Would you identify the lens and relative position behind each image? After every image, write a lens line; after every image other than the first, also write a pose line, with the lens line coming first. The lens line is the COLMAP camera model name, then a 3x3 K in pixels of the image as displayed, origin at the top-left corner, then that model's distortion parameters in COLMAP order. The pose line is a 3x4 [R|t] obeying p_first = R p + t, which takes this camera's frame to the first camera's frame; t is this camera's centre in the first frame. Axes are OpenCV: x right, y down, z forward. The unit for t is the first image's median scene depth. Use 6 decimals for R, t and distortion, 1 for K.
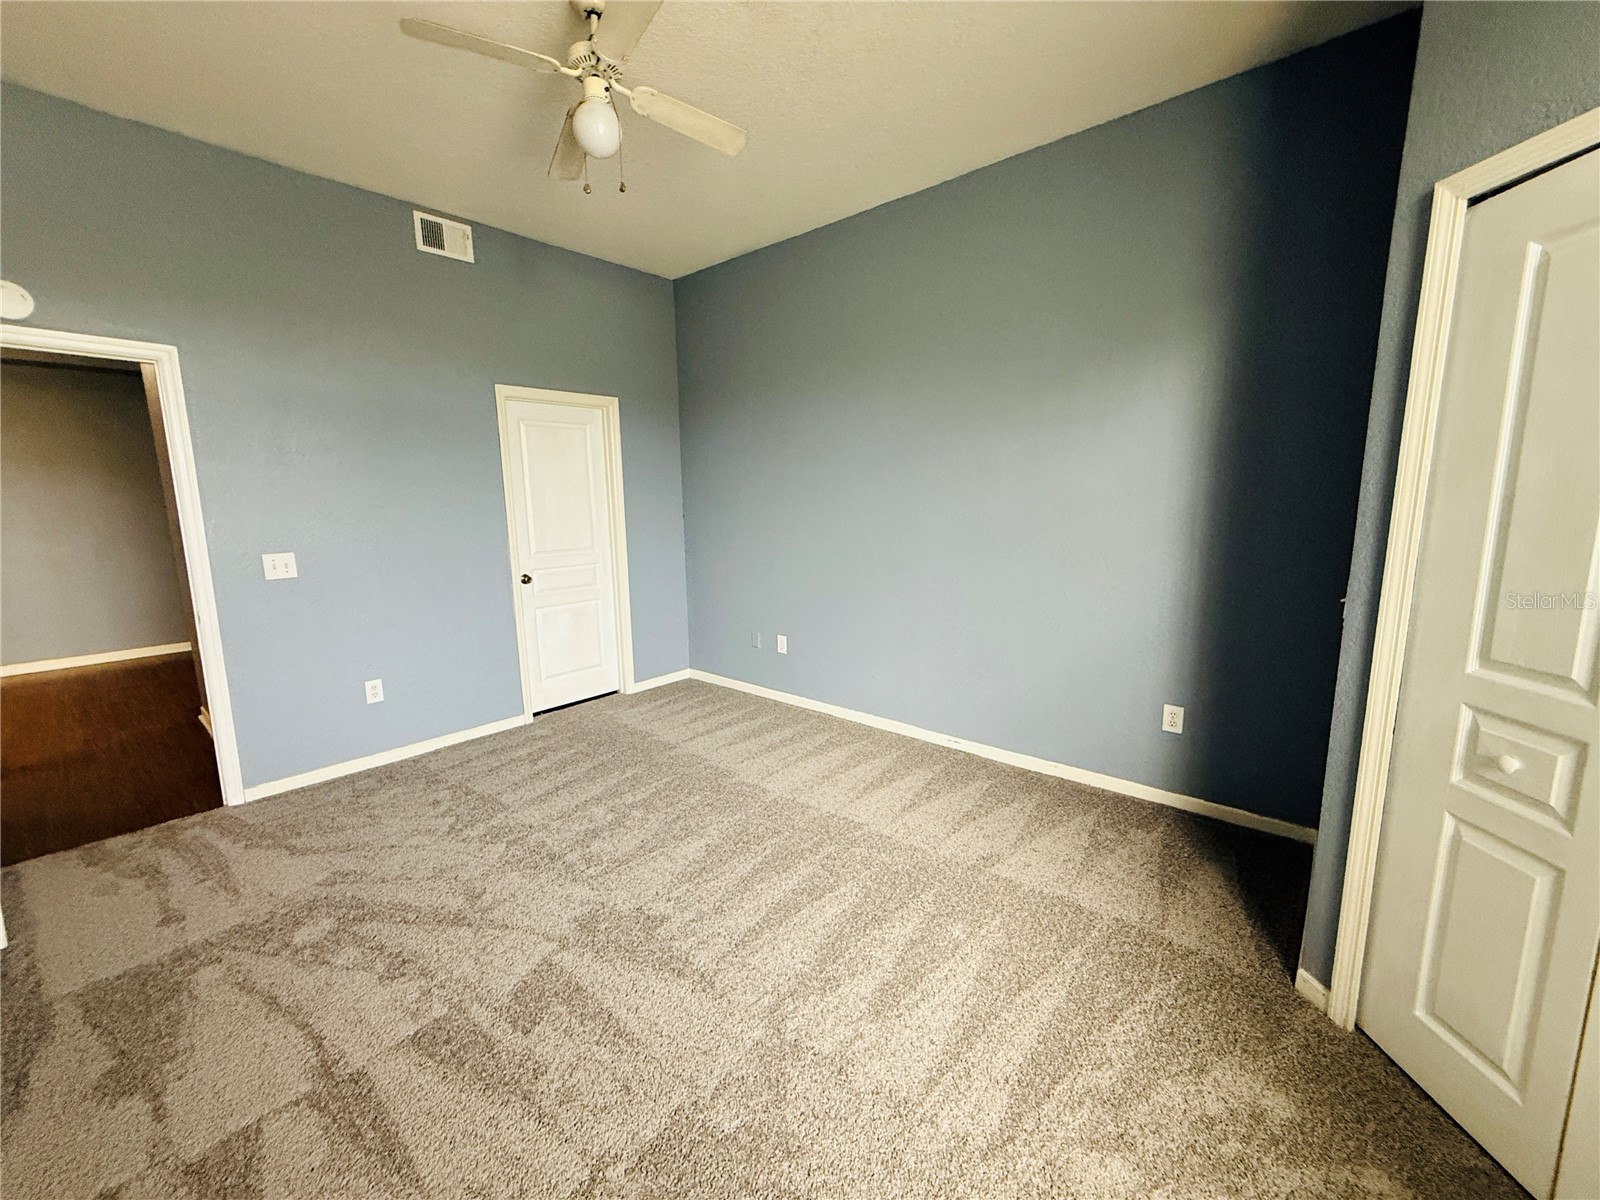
lens RADIAL K [[638.6, 0, 795.5], [0, 638.6, 604.4], [0, 0, 1]] dist [-0.000265, 0.000040]
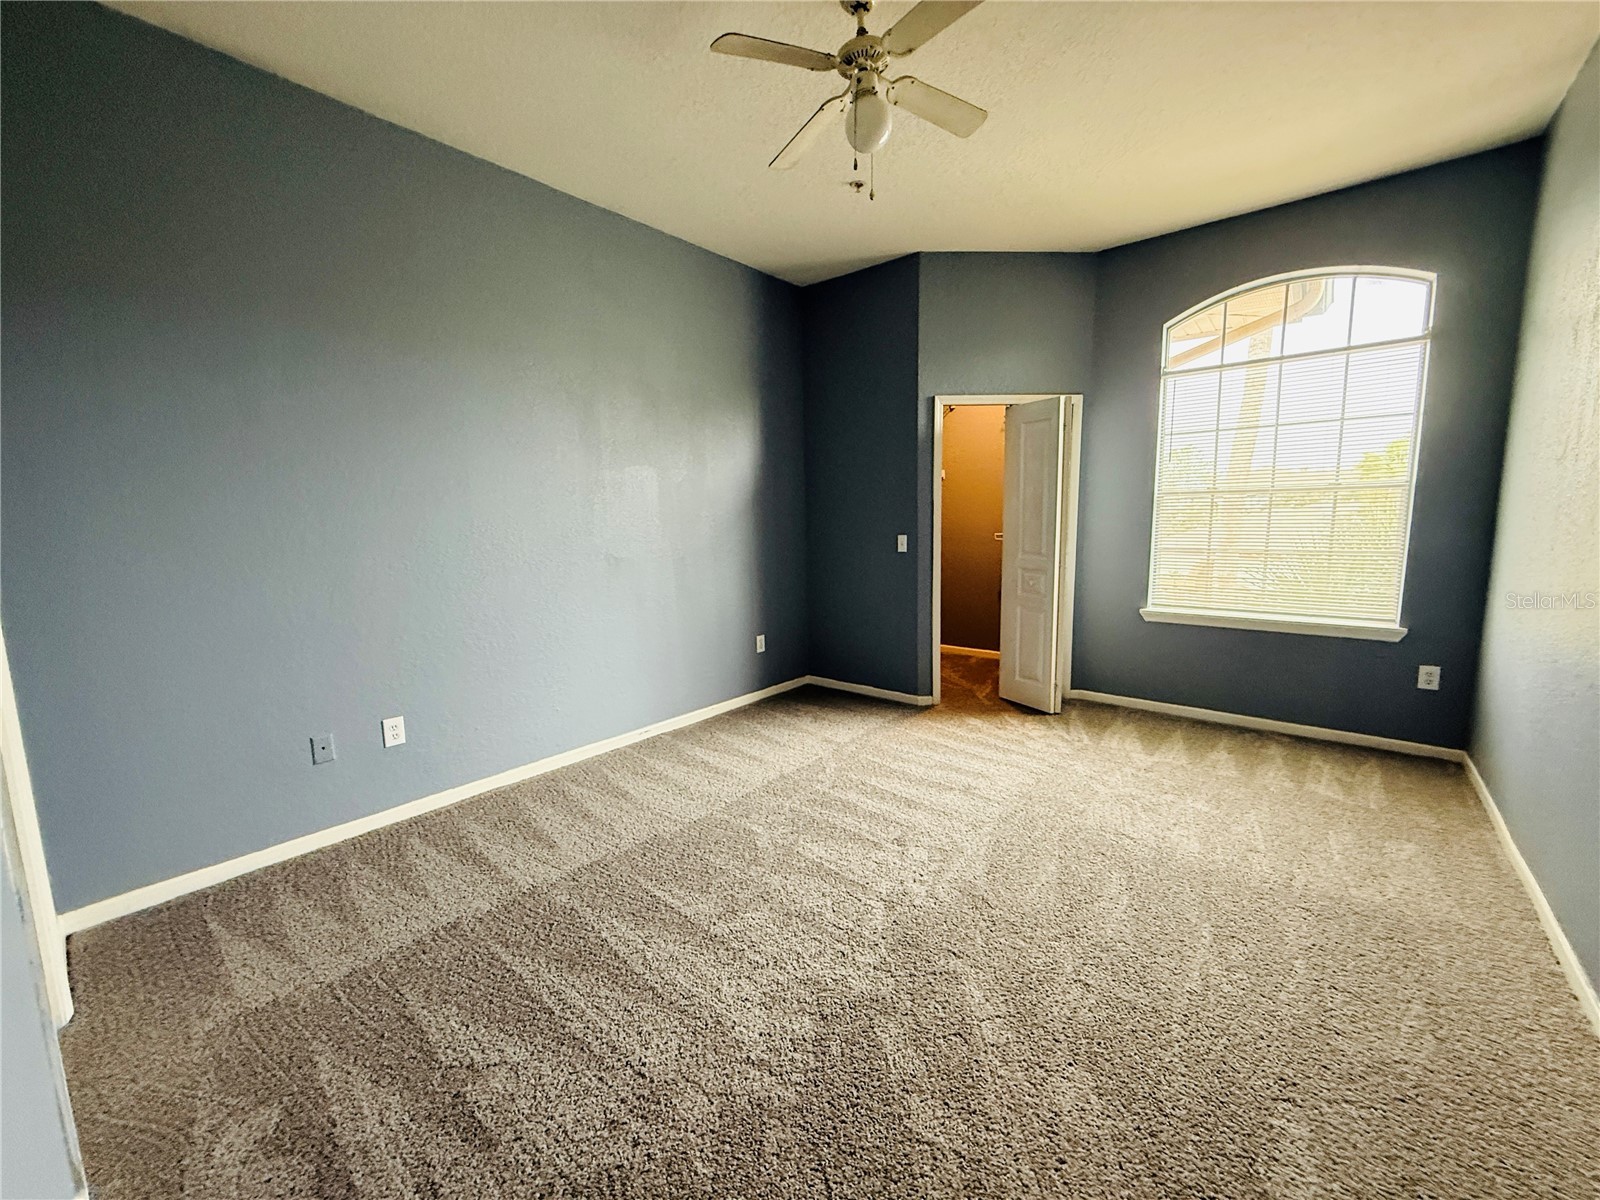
lens RADIAL K [[638.6, 0, 797.1], [0, 638.6, 600.1], [0, 0, 1]] dist [-0.000265, 0.000040]
pose [[-0.031512, -0.111948, 0.993214, -0.972597], [0.188706, 0.975170, 0.115902, -0.094414], [-0.981528, 0.191078, -0.009604, 0.878890]]
